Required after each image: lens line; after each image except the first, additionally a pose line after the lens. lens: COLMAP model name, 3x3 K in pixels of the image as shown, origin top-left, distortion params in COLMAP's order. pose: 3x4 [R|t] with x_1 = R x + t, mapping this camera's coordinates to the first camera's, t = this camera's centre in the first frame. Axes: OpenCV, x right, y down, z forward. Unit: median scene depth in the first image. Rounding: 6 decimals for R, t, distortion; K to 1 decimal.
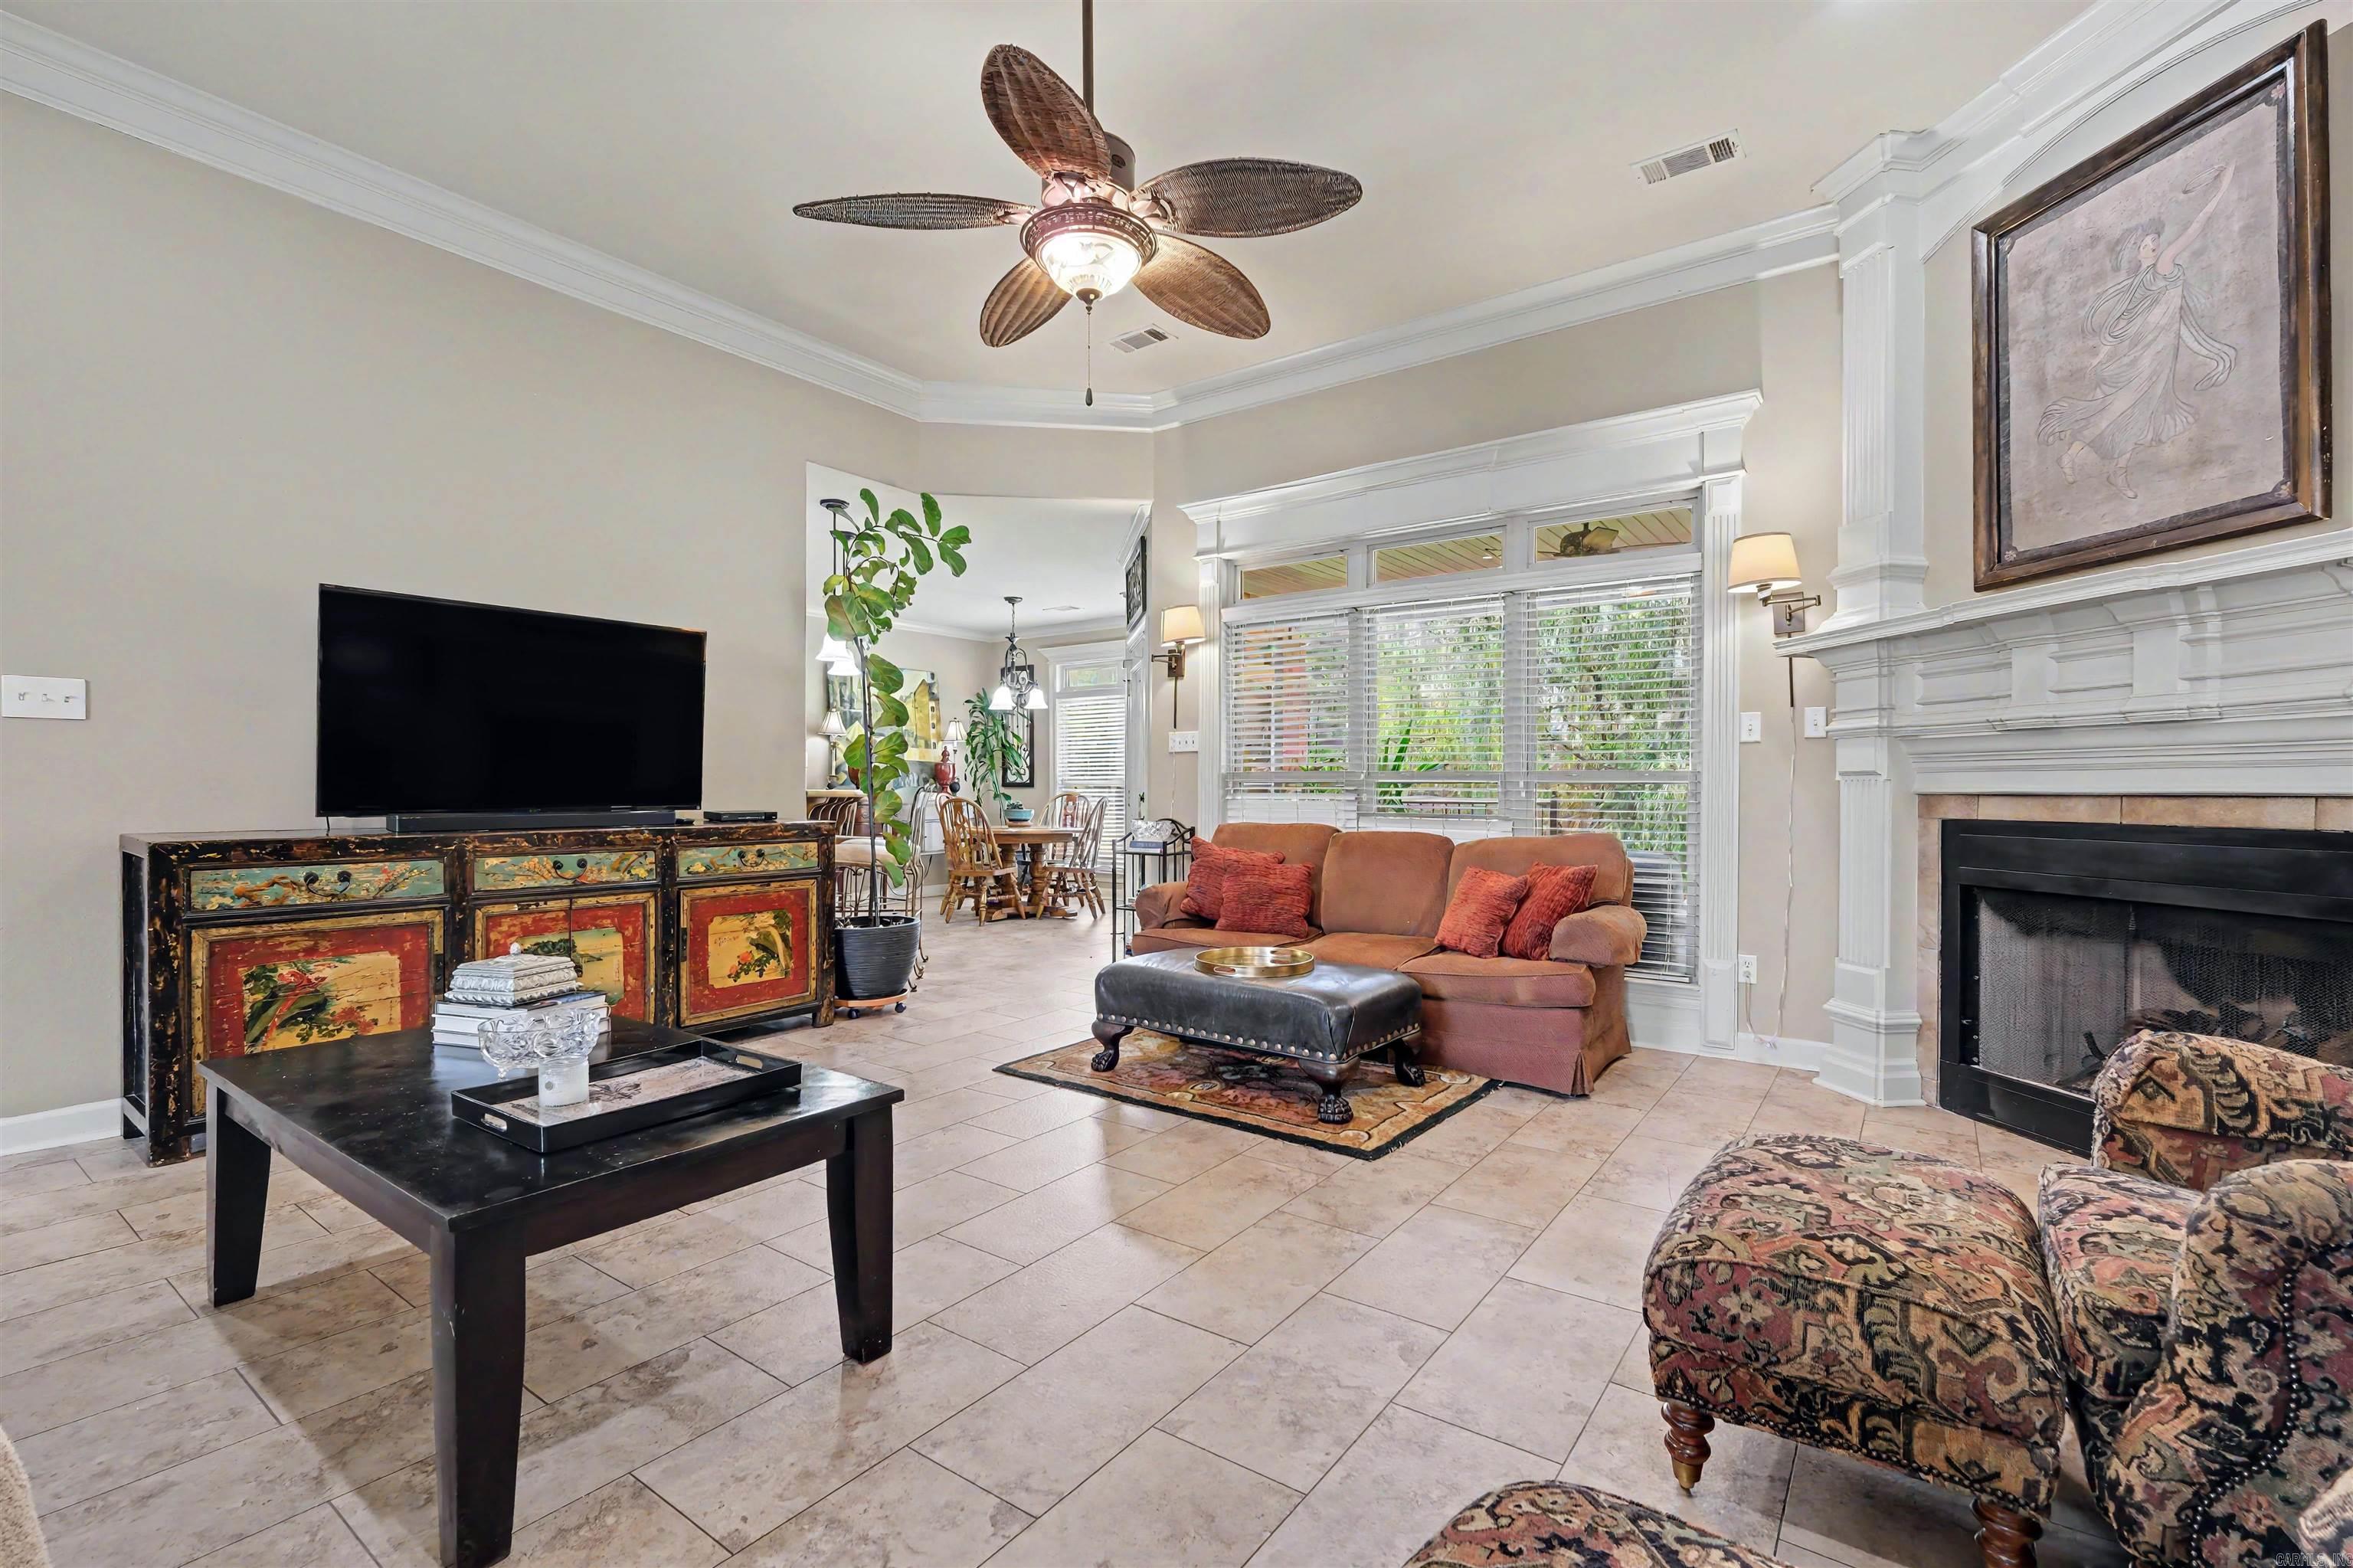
lens RADIAL K [[1033.9, 0, 1173.5], [0, 1033.9, 794.6], [0, 0, 1]] dist [-0.003608, -0.000245]
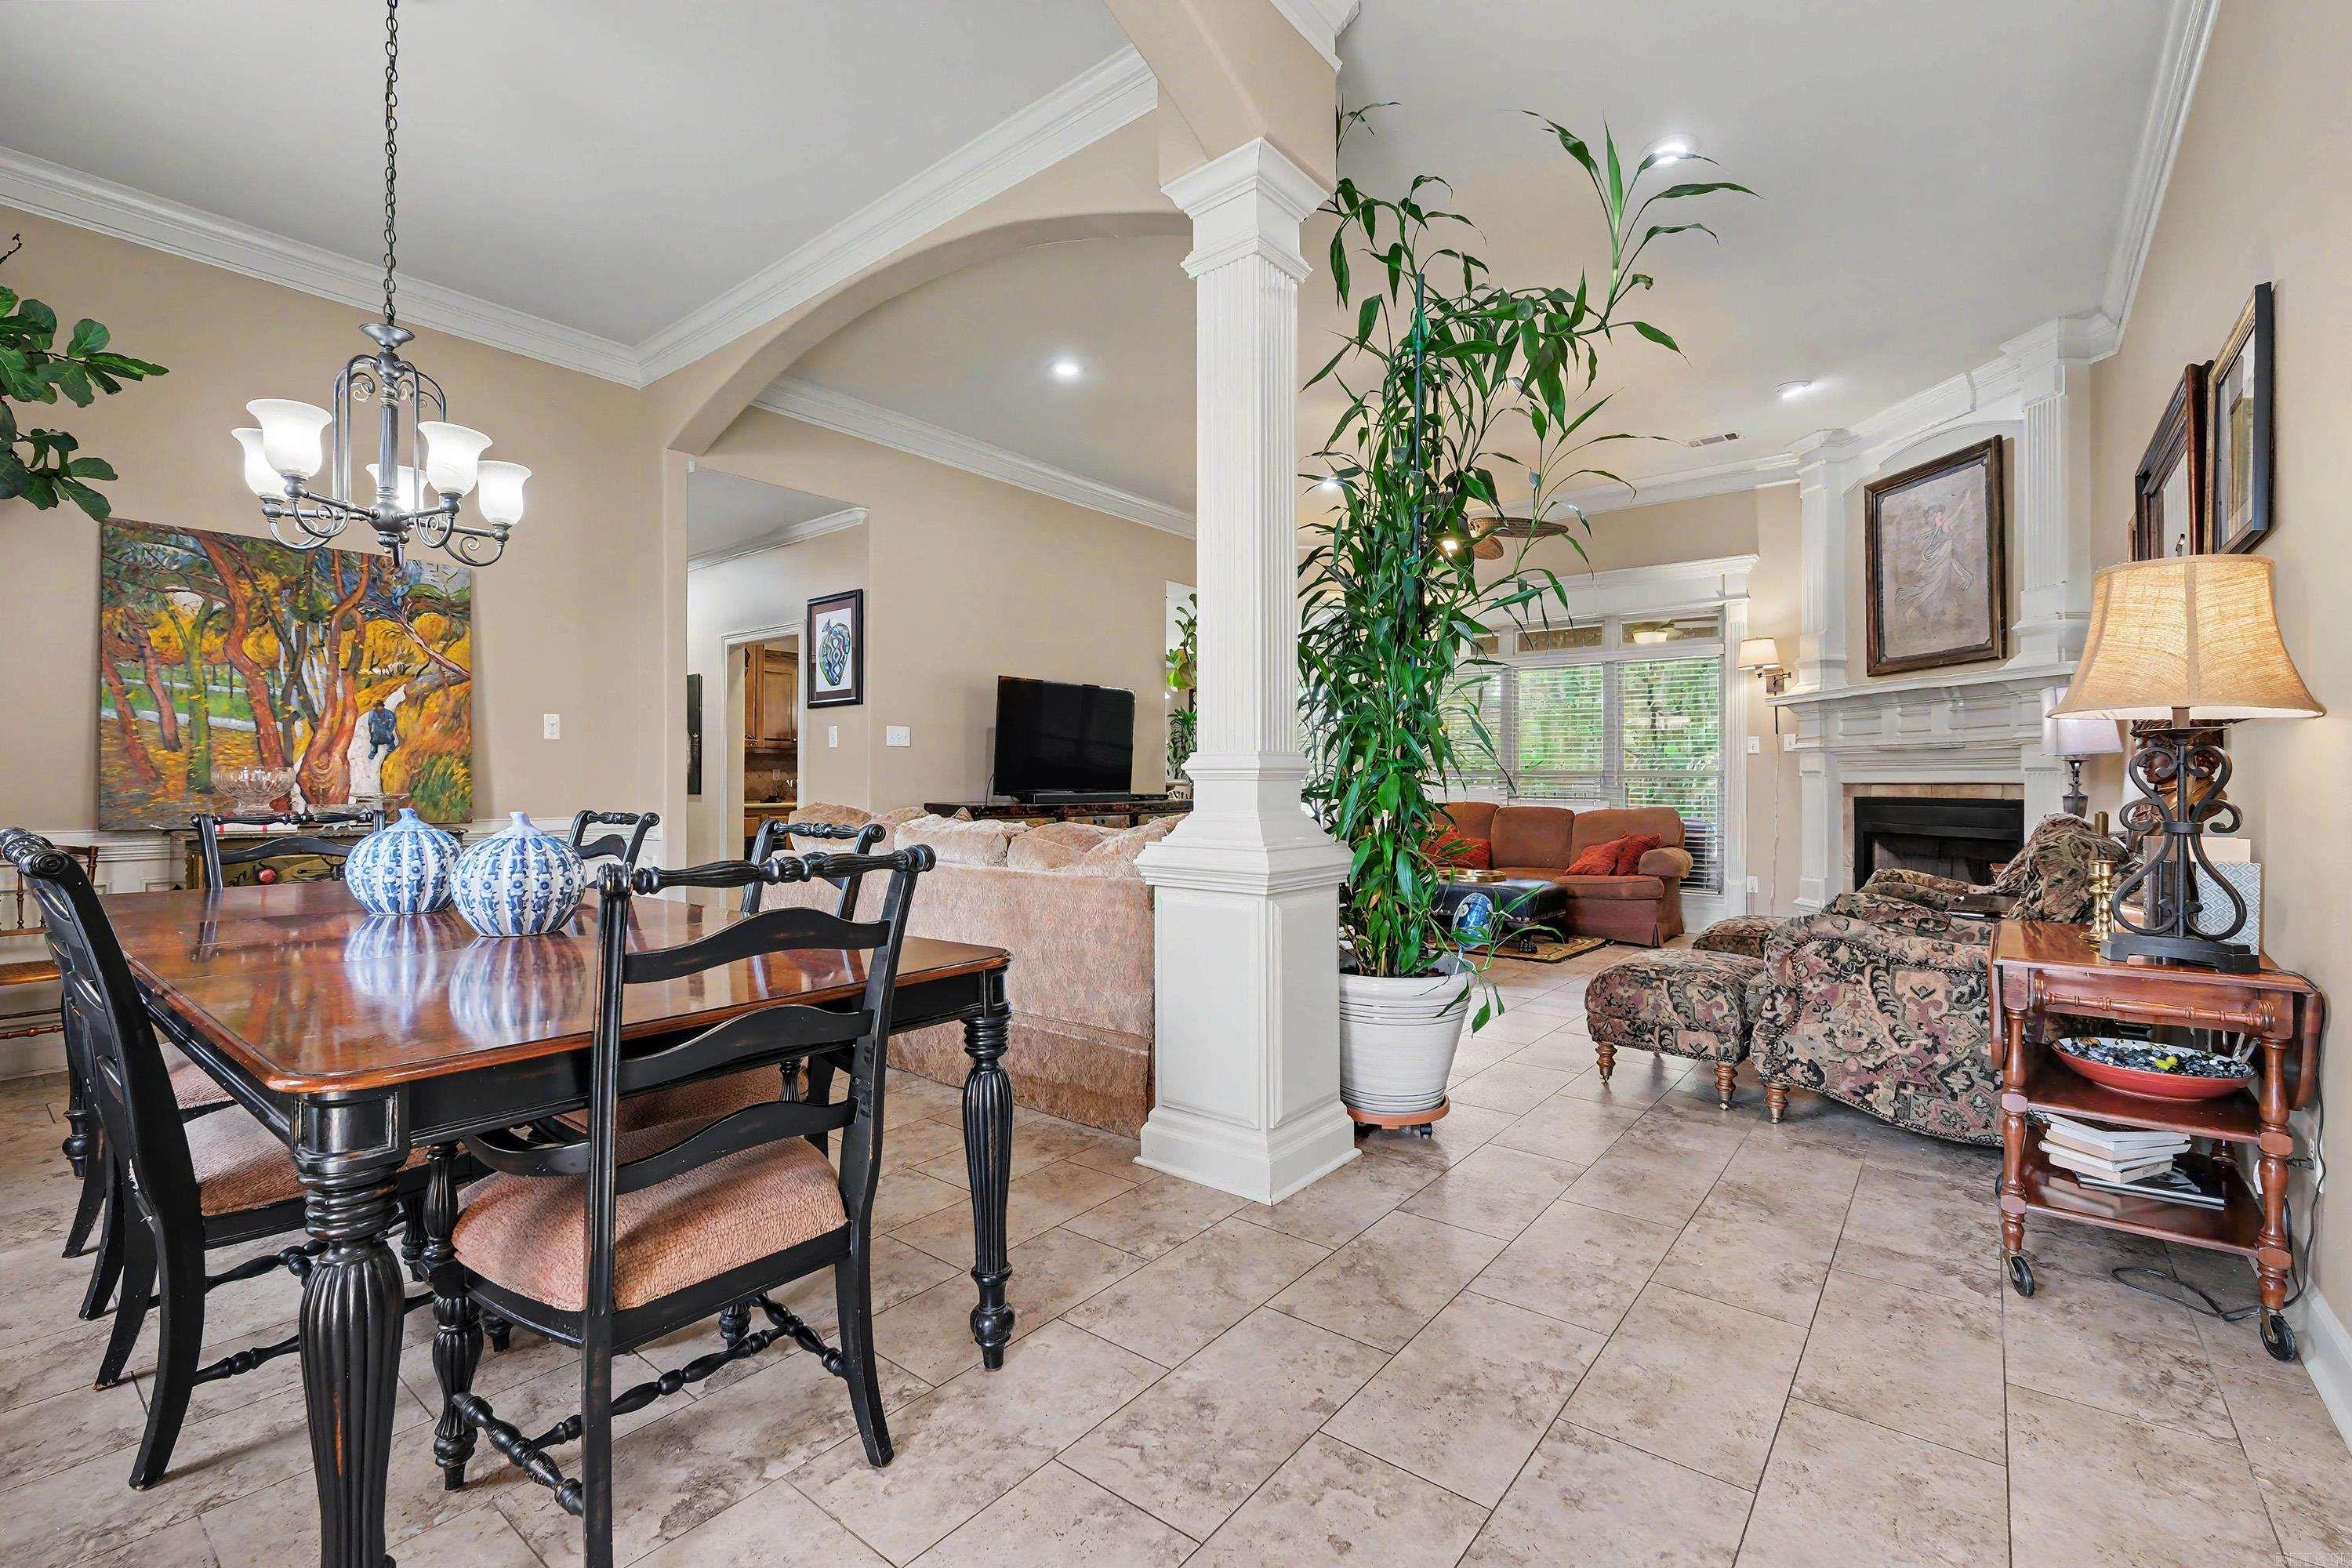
lens RADIAL K [[1033.4, 0, 1172.3], [0, 1033.4, 774.8], [0, 0, 1]] dist [-0.003608, -0.000245]
pose [[0.999254, -0.000531, -0.038604, -0.398926], [0.000112, 0.999941, -0.010864, 0.003844], [0.038607, 0.010851, 0.999196, -0.878121]]
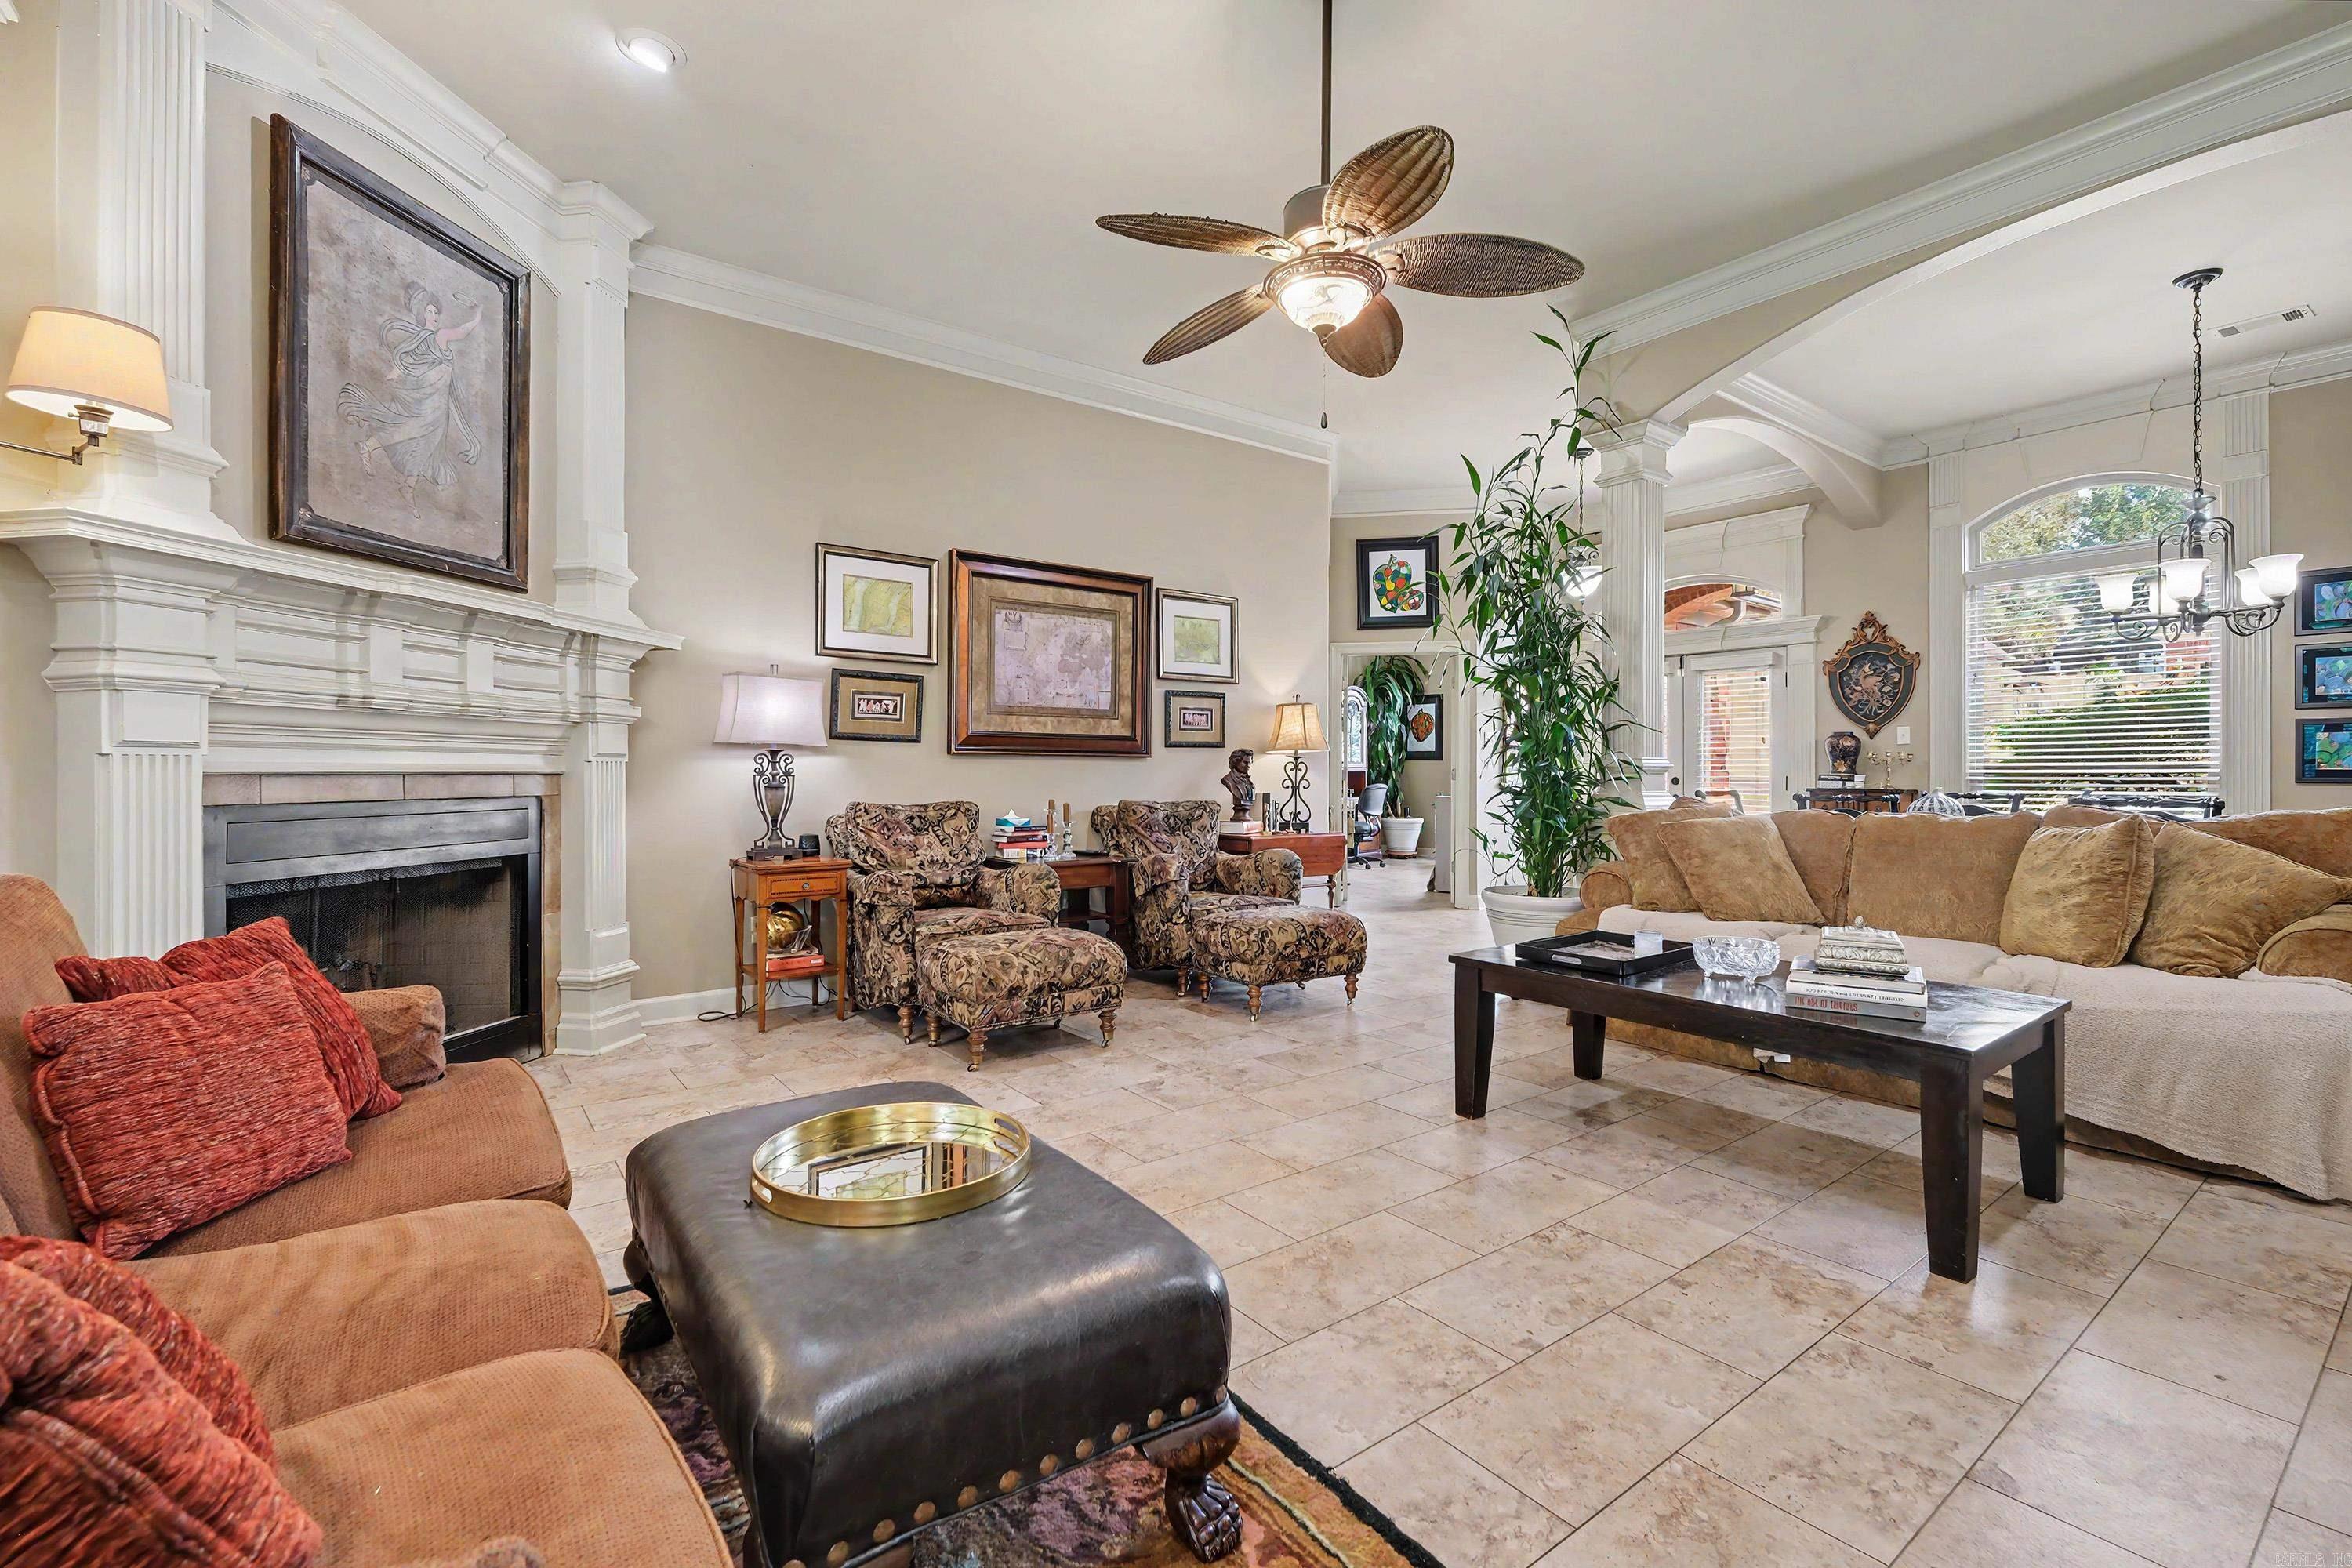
lens RADIAL K [[1033.4, 0, 1170.8], [0, 1033.4, 774.5], [0, 0, 1]] dist [-0.003608, -0.000245]
pose [[-0.952044, -0.004465, 0.305927, -0.187337], [-0.002358, 0.999971, 0.007258, -0.007481], [-0.305951, 0.006188, -0.952027, 1.483259]]
